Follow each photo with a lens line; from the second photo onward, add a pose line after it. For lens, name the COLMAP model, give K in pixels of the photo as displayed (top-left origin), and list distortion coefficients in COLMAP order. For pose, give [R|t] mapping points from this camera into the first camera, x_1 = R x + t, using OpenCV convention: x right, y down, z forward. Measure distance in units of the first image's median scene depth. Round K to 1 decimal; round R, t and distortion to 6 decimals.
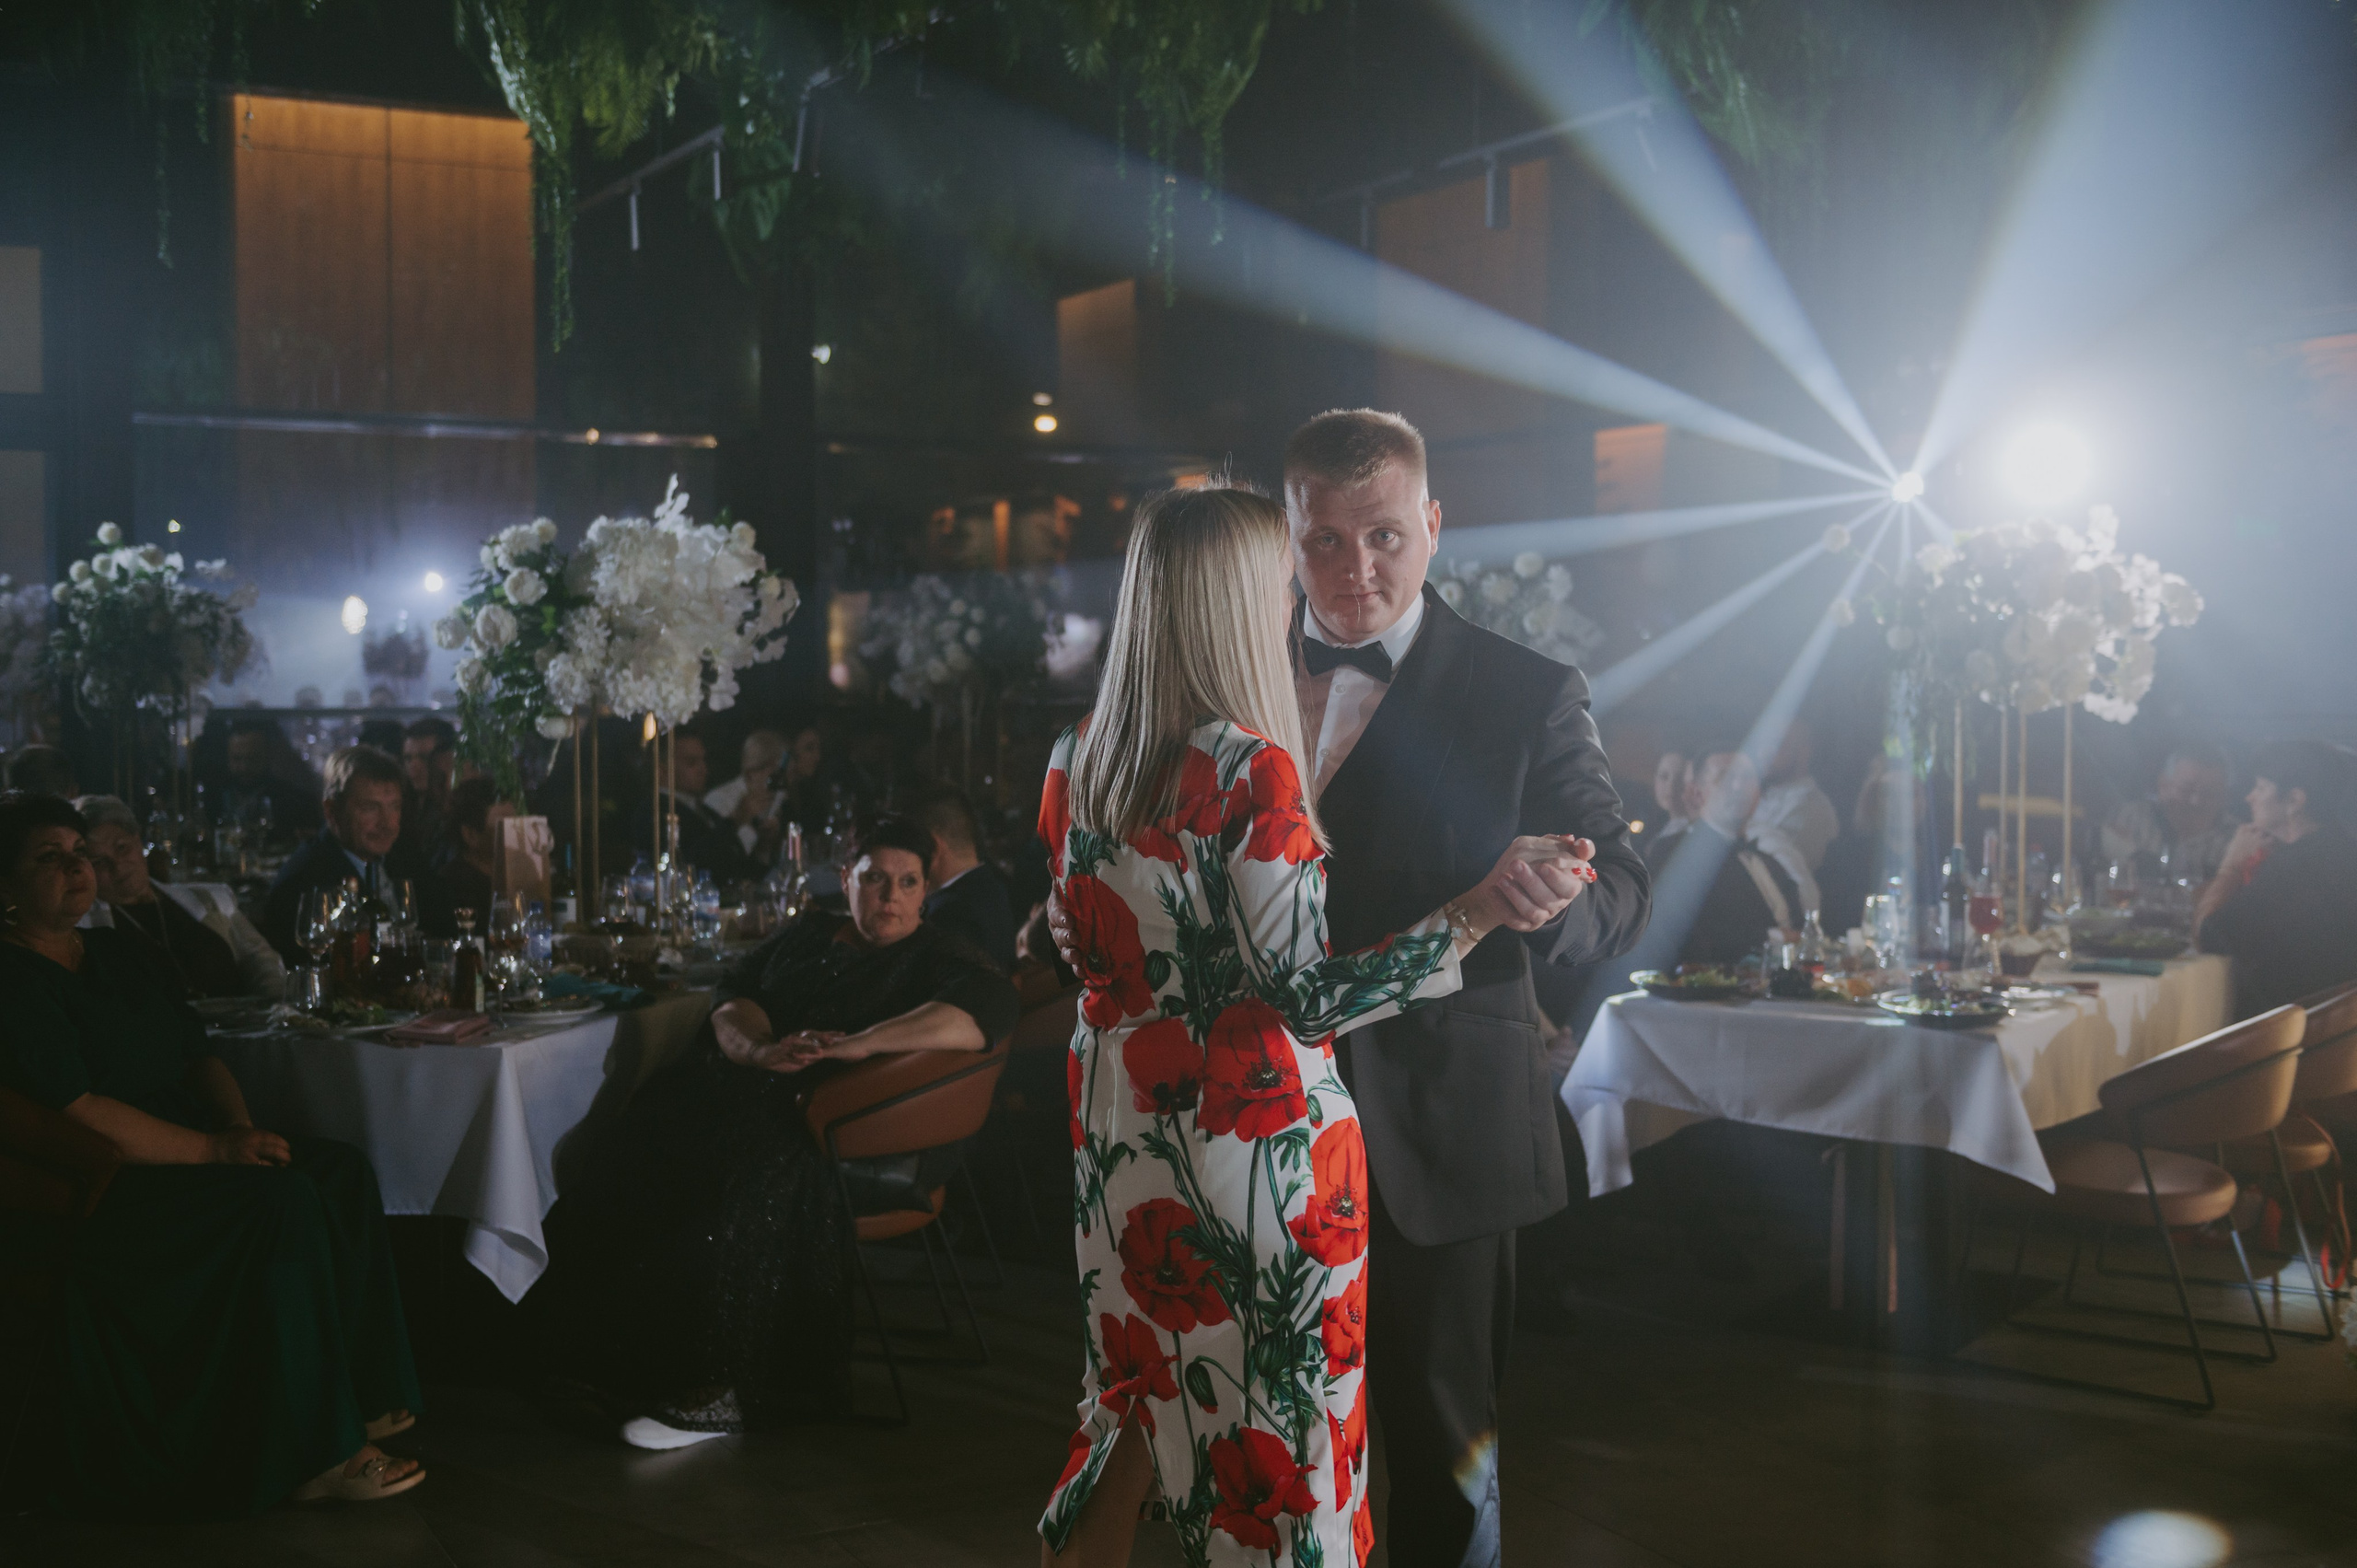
lens RADIAL K [[2570.8, 0, 1165.6], [0, 2570.8, 782.0], [0, 0, 1]] dist [-0.001382, 0.031719]
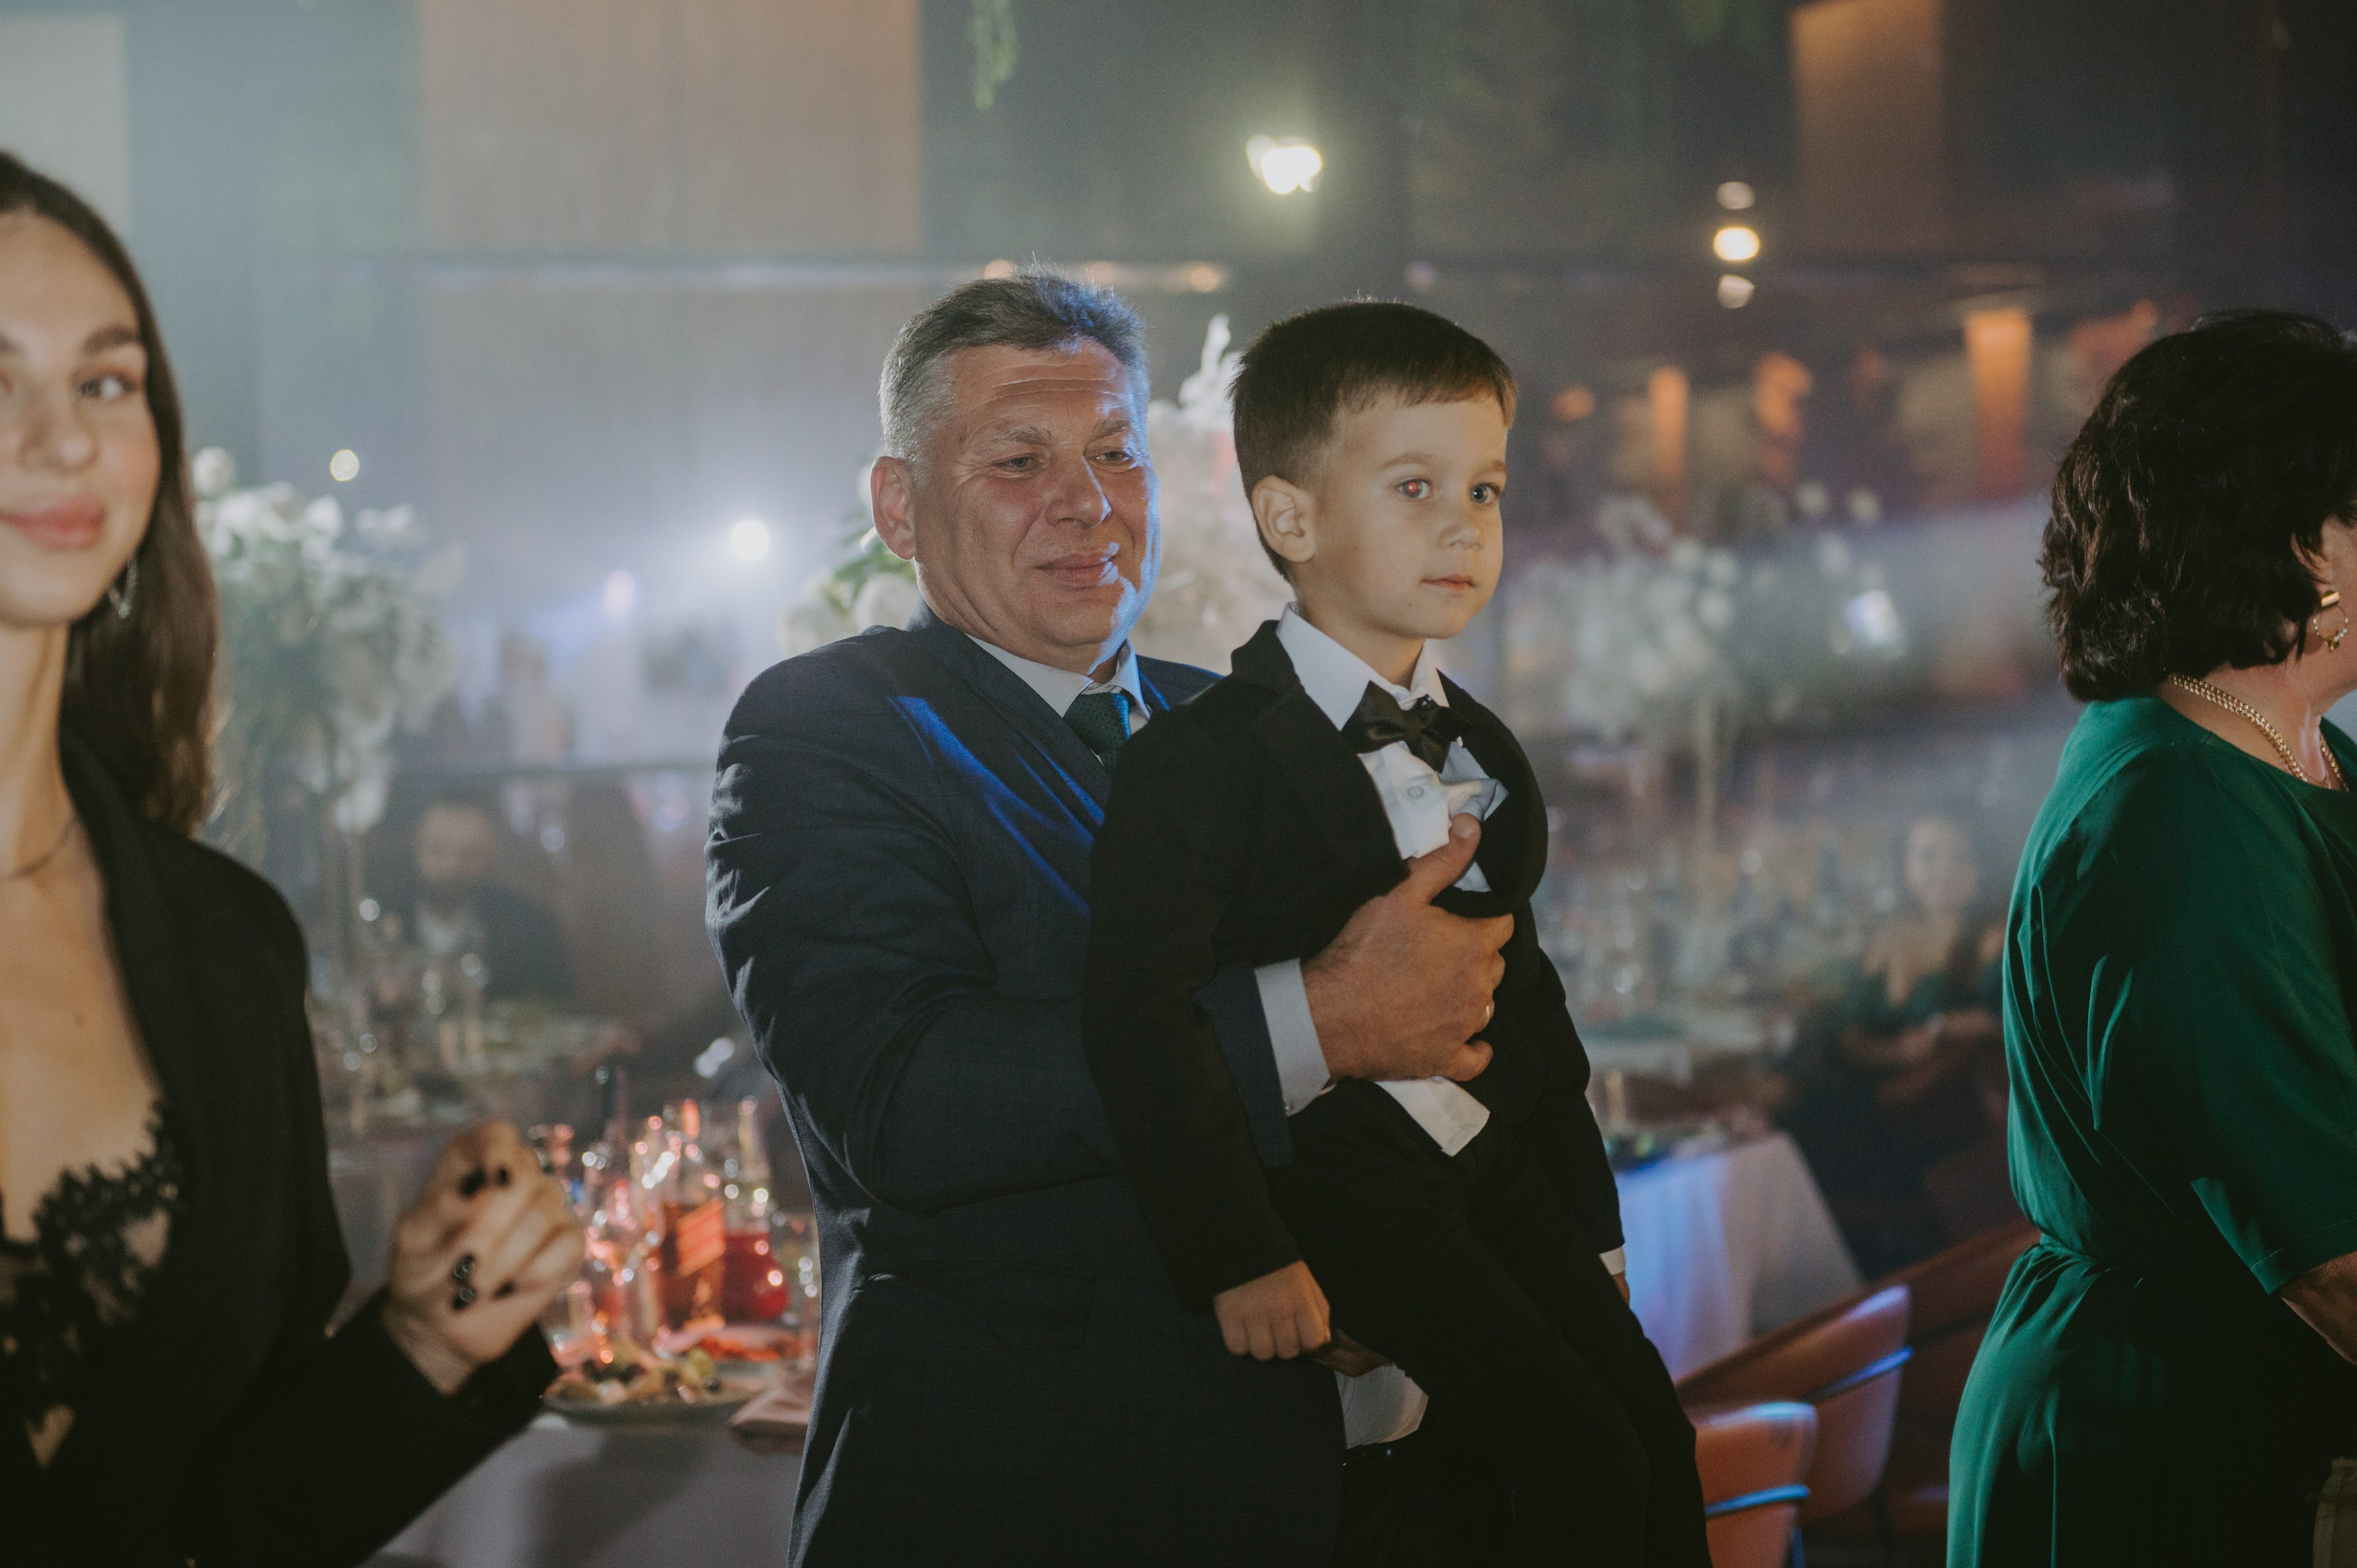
lens RADIAL K [[4222.6, 0, 1144.7], [0, 4222.6, 770.1], [0, 0, 1]] dist [0.031284, -0.103352]
pose [[0.983396, -0.022099, -0.180122, -0.042662], [0.019028, 0.999643, -0.018759, -0.009493], [0.180472, 0.015020, 0.983465, 0.122534]]
